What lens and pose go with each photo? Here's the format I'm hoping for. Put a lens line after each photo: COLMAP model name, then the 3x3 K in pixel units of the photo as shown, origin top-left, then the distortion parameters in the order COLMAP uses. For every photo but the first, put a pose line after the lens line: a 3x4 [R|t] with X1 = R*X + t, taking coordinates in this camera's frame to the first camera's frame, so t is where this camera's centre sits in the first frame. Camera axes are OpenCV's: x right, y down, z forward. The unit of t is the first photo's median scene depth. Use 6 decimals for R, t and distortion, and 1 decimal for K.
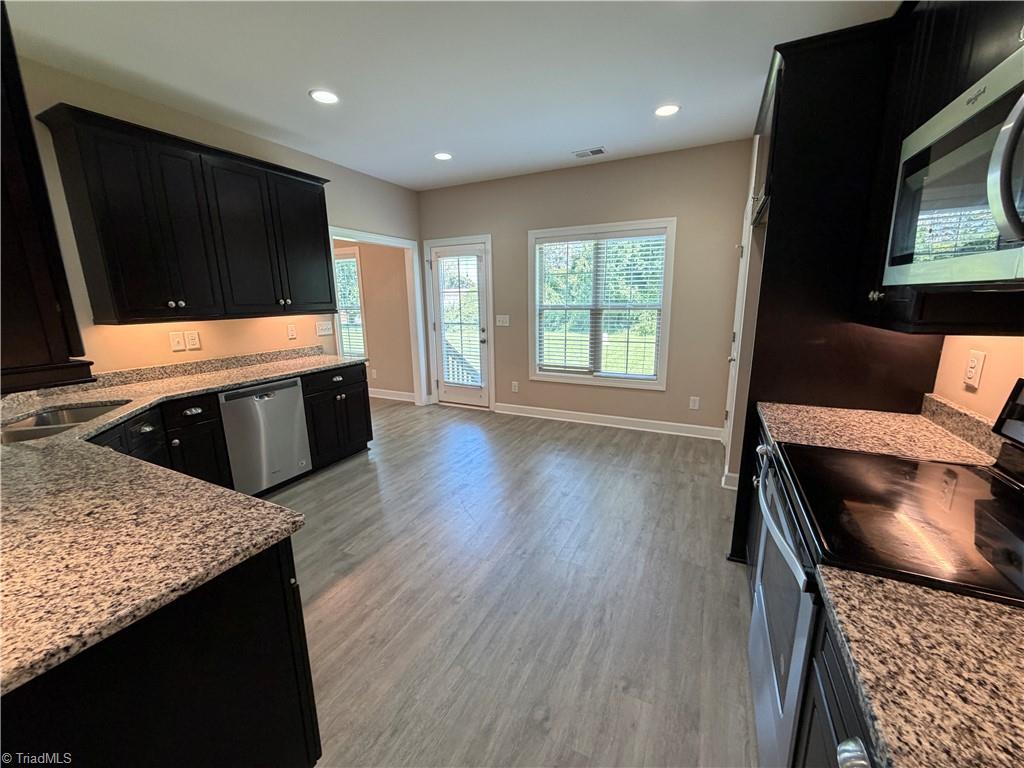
lens RADIAL K [[409.1, 0, 508.4], [0, 409.1, 383.4], [0, 0, 1]] dist [0.001562, -0.000546]
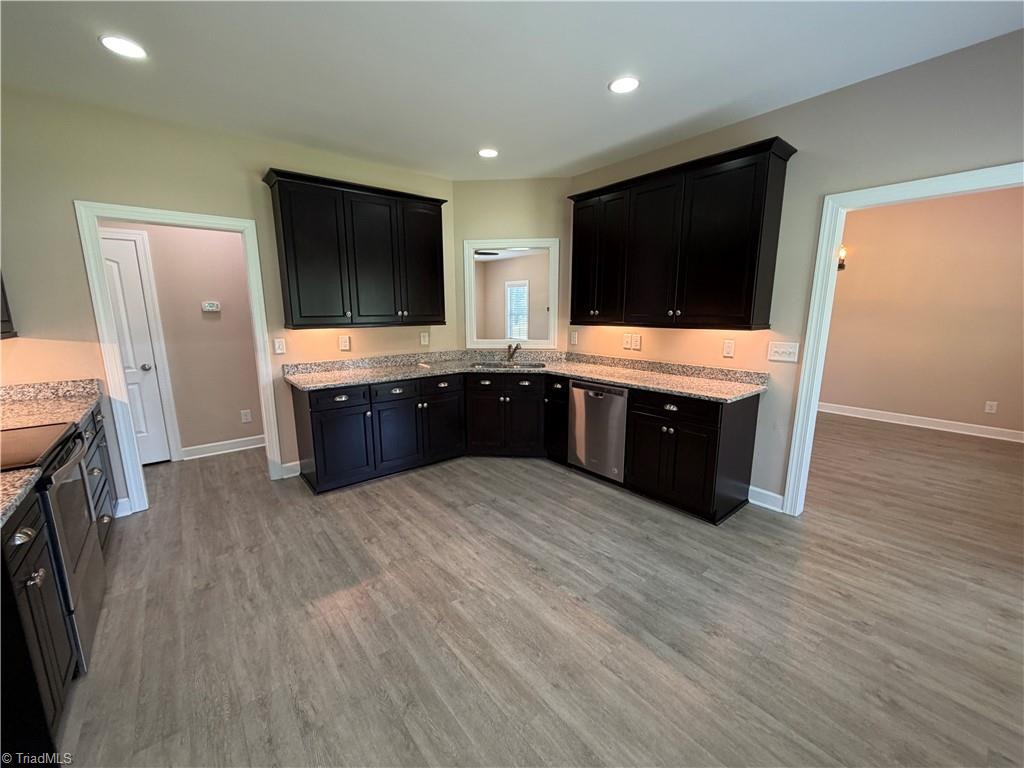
lens RADIAL K [[409.1, 0, 511.0], [0, 409.1, 386.5], [0, 0, 1]] dist [0.001562, -0.000546]
pose [[-0.410702, 0.187263, -0.892332, 0.505368], [-0.178321, 0.943284, 0.280029, -0.258006], [0.894162, 0.274130, -0.354016, 1.144035]]
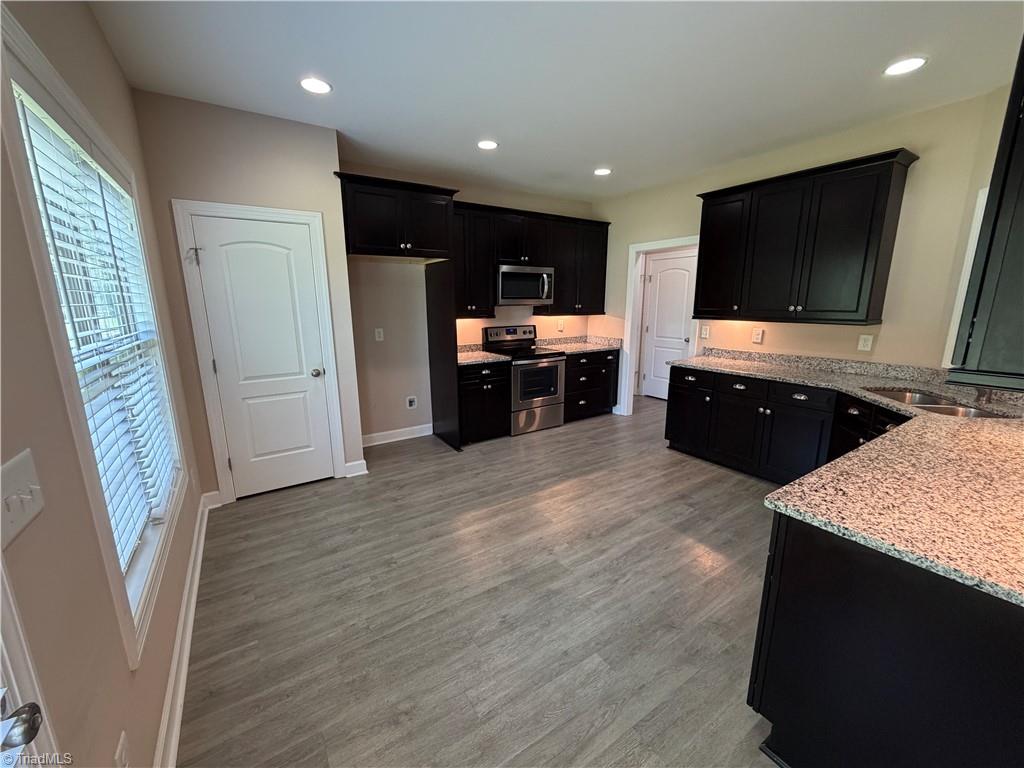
lens RADIAL K [[409.1, 0, 505.5], [0, 409.1, 385.5], [0, 0, 1]] dist [0.001562, -0.000546]
pose [[-0.860903, -0.084720, 0.501666, -0.394479], [0.122995, 0.922135, 0.366797, -0.367170], [-0.493679, 0.377479, -0.783448, 1.663967]]
